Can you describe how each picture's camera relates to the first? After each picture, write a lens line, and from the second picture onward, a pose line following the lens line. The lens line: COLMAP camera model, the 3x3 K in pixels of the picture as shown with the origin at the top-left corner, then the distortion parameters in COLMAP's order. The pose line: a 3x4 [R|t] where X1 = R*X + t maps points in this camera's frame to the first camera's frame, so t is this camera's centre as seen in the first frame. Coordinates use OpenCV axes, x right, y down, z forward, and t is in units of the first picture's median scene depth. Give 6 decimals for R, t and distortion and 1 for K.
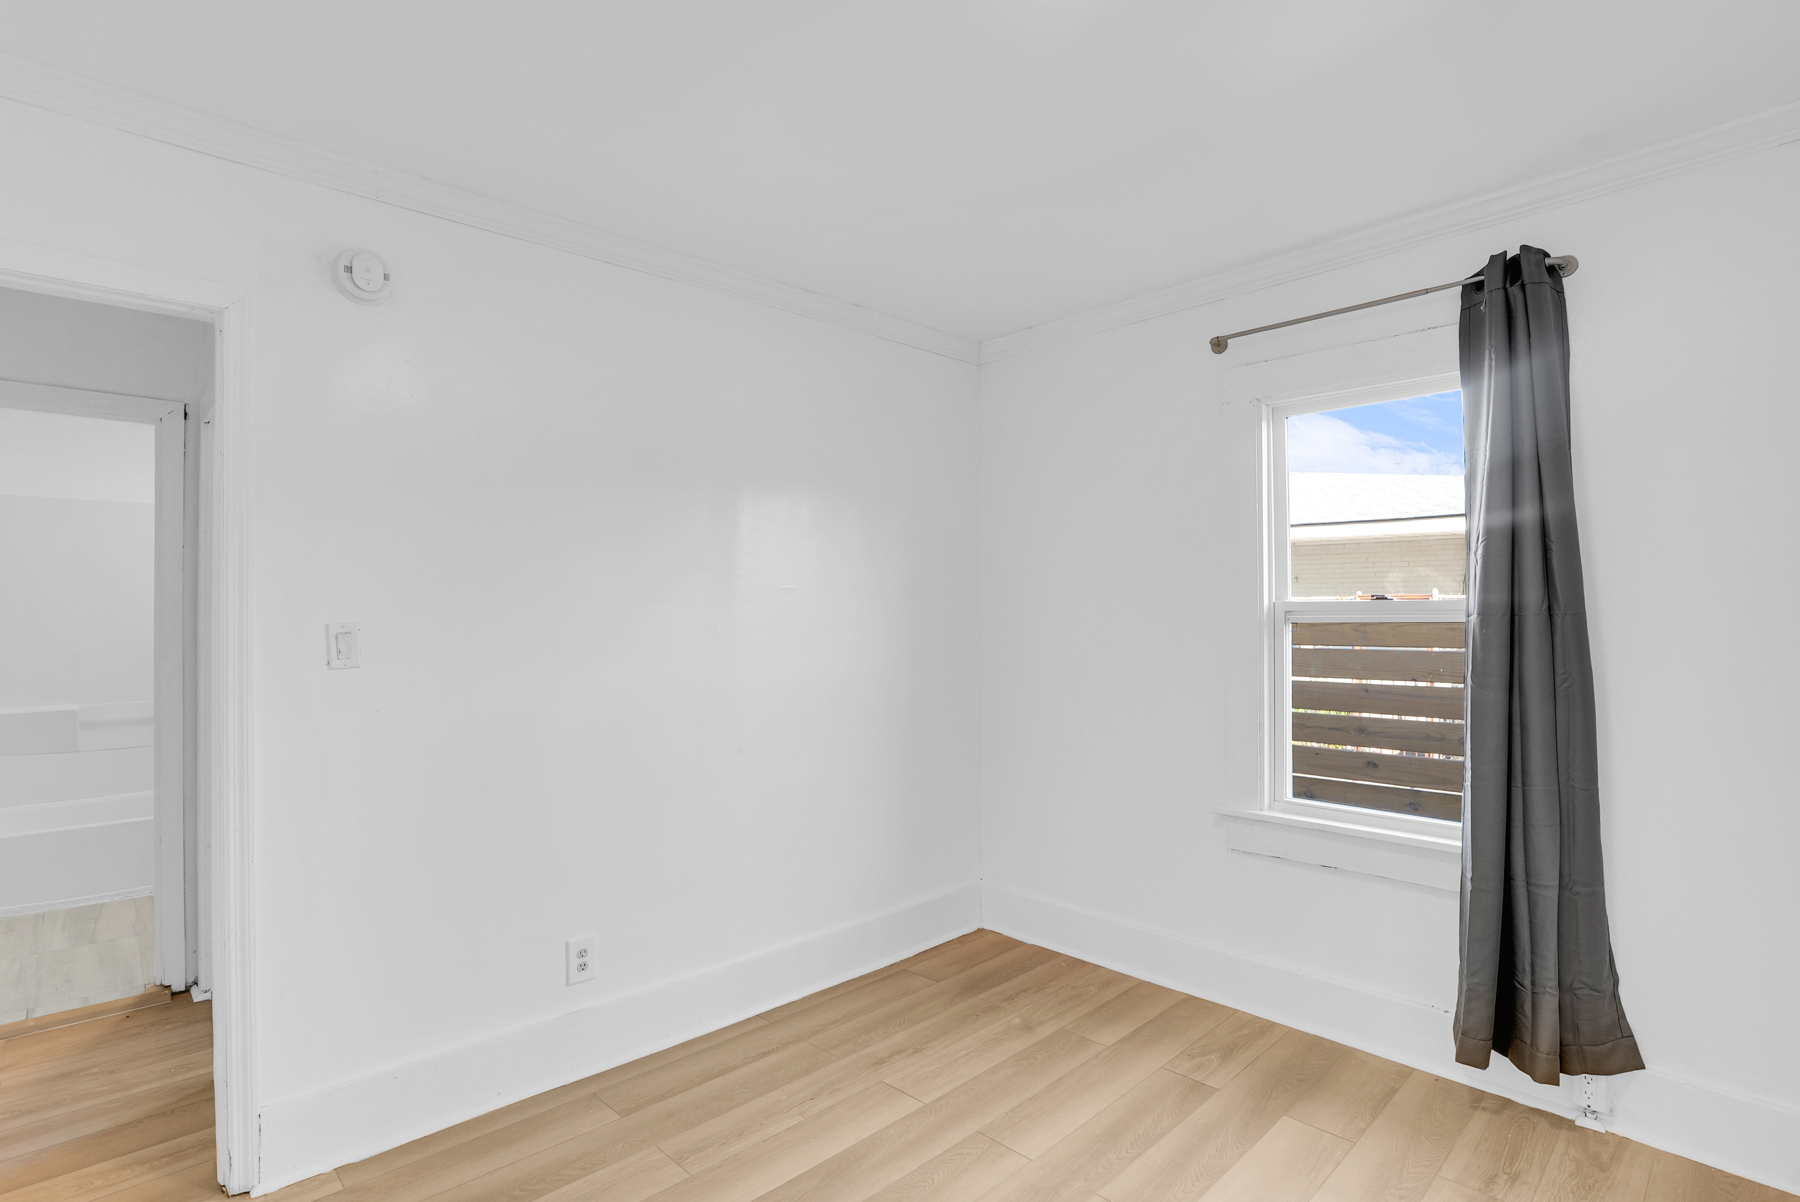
lens RADIAL K [[879.4, 0, 893.3], [0, 879.4, 606.8], [0, 0, 1]] dist [-0.051540, 0.018908]
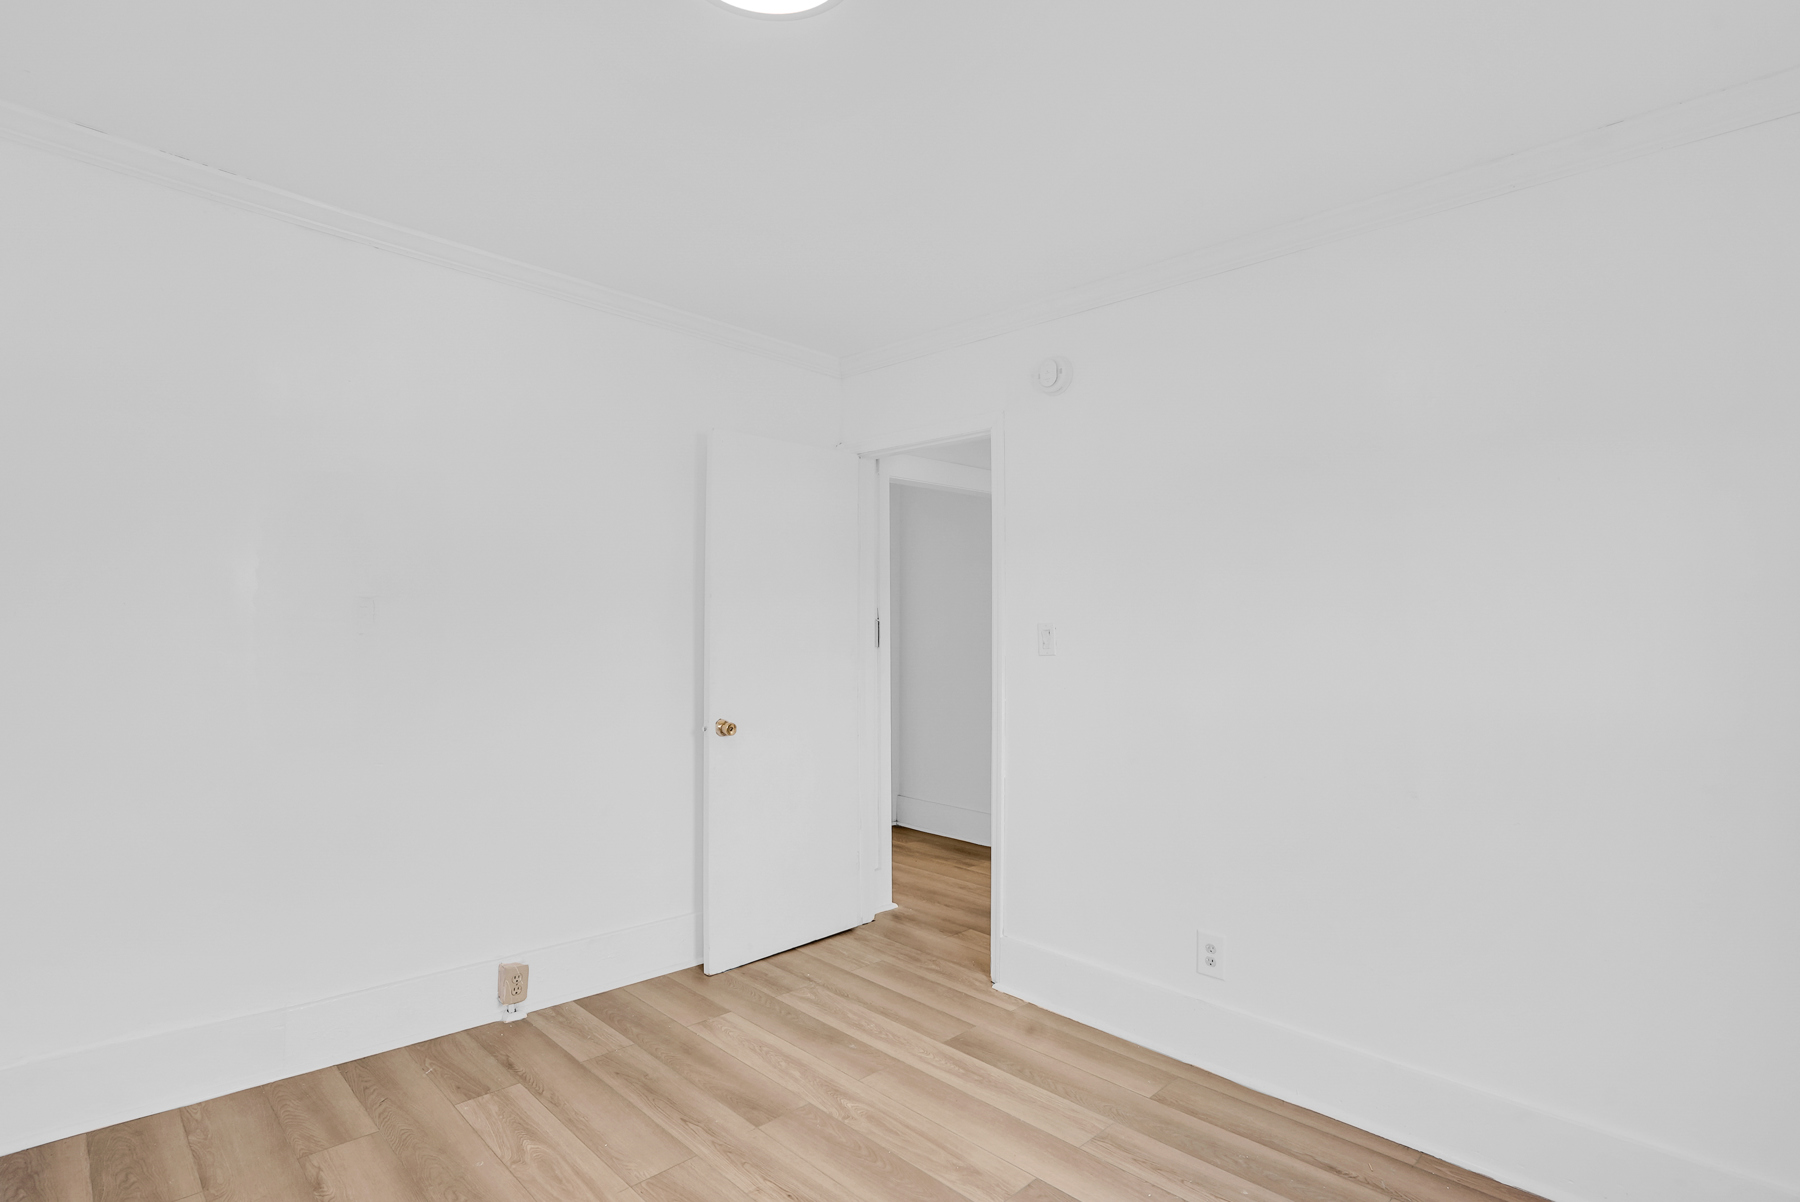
lens RADIAL K [[884.6, 0, 903.3], [0, 884.6, 598.3], [0, 0, 1]] dist [-0.043915, 0.014811]
pose [[0.033341, -0.020153, -0.999241, 0.674676], [-0.006381, 0.999772, -0.020376, 0.007091], [0.999424, 0.007055, 0.033204, 0.597753]]
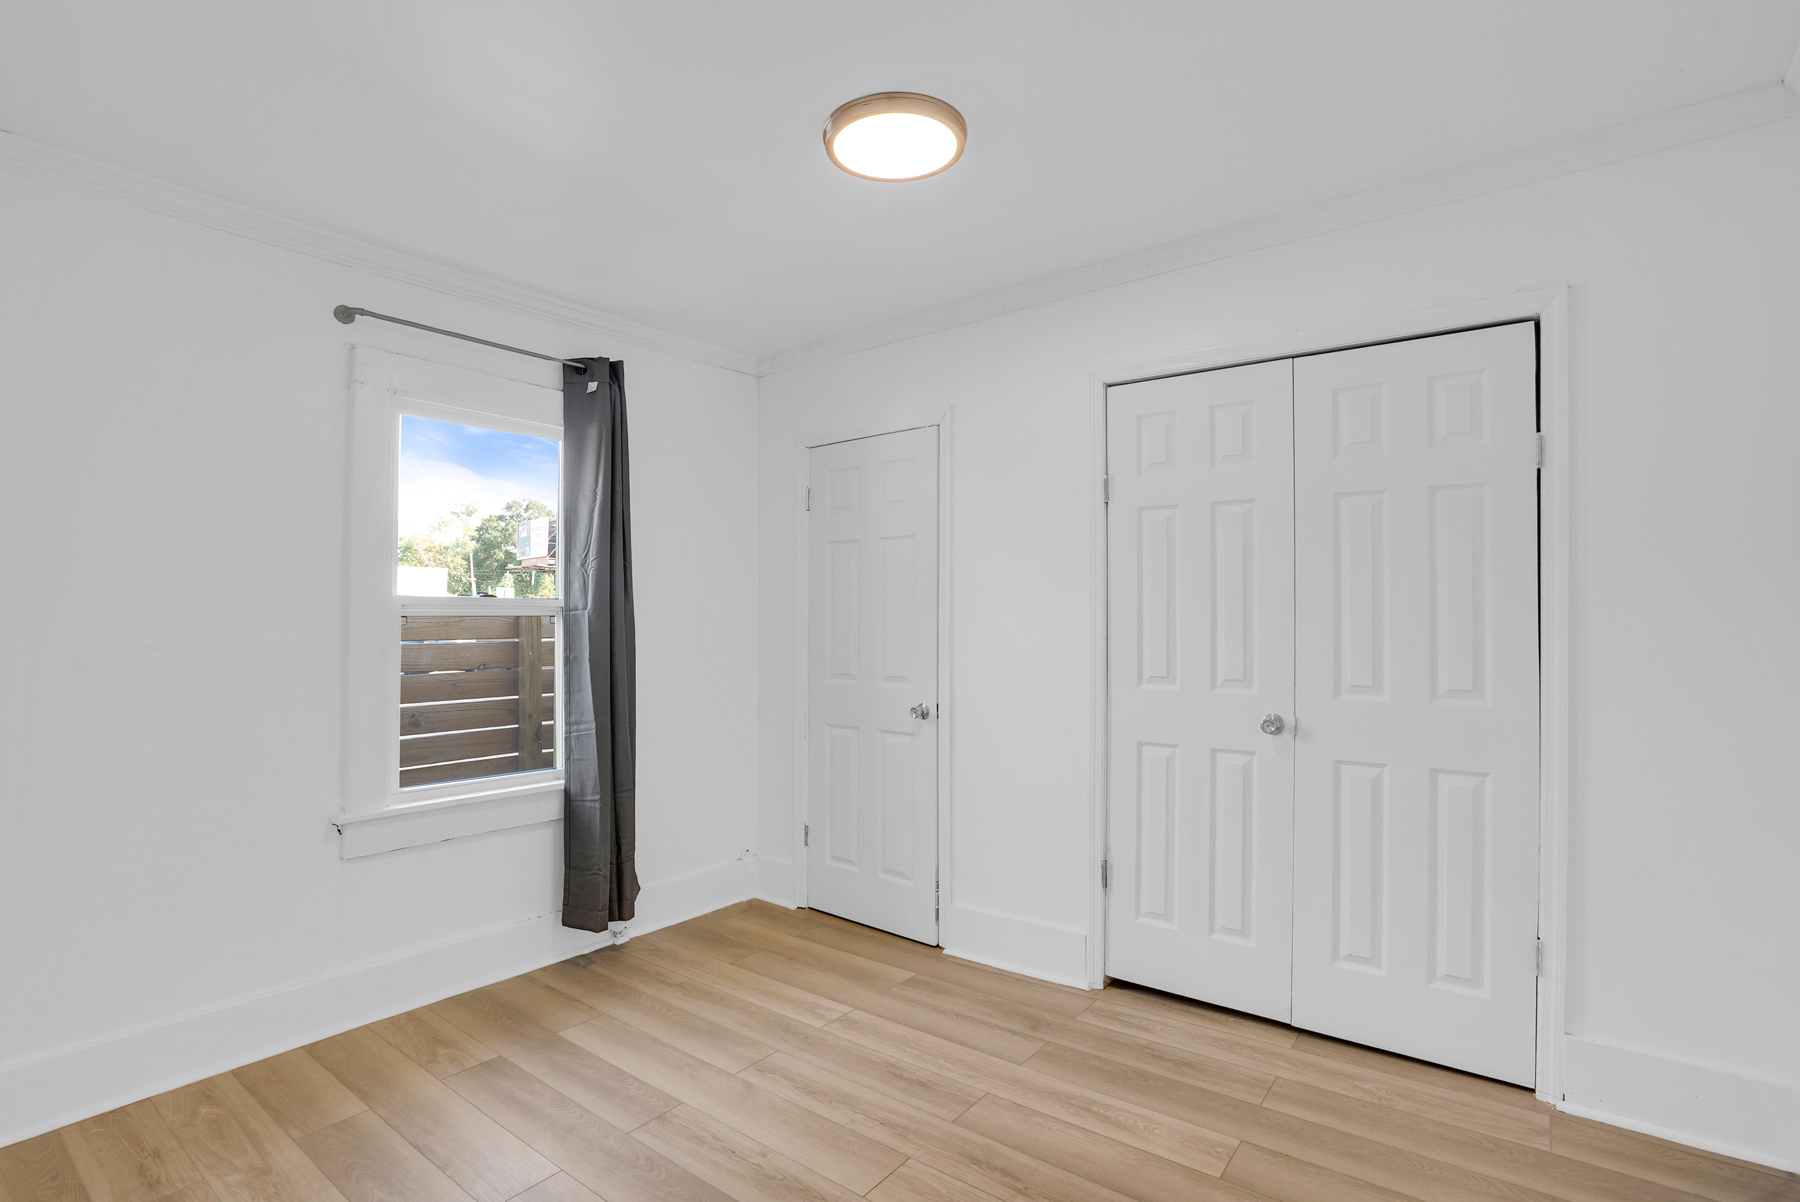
lens RADIAL K [[879.4, 0, 891.7], [0, 879.4, 605.9], [0, 0, 1]] dist [-0.051540, 0.018908]
pose [[-0.143713, 0.009971, 0.989569, -0.695275], [-0.007596, 0.999909, -0.011179, 0.014830], [-0.989590, -0.009123, -0.143624, 0.637831]]
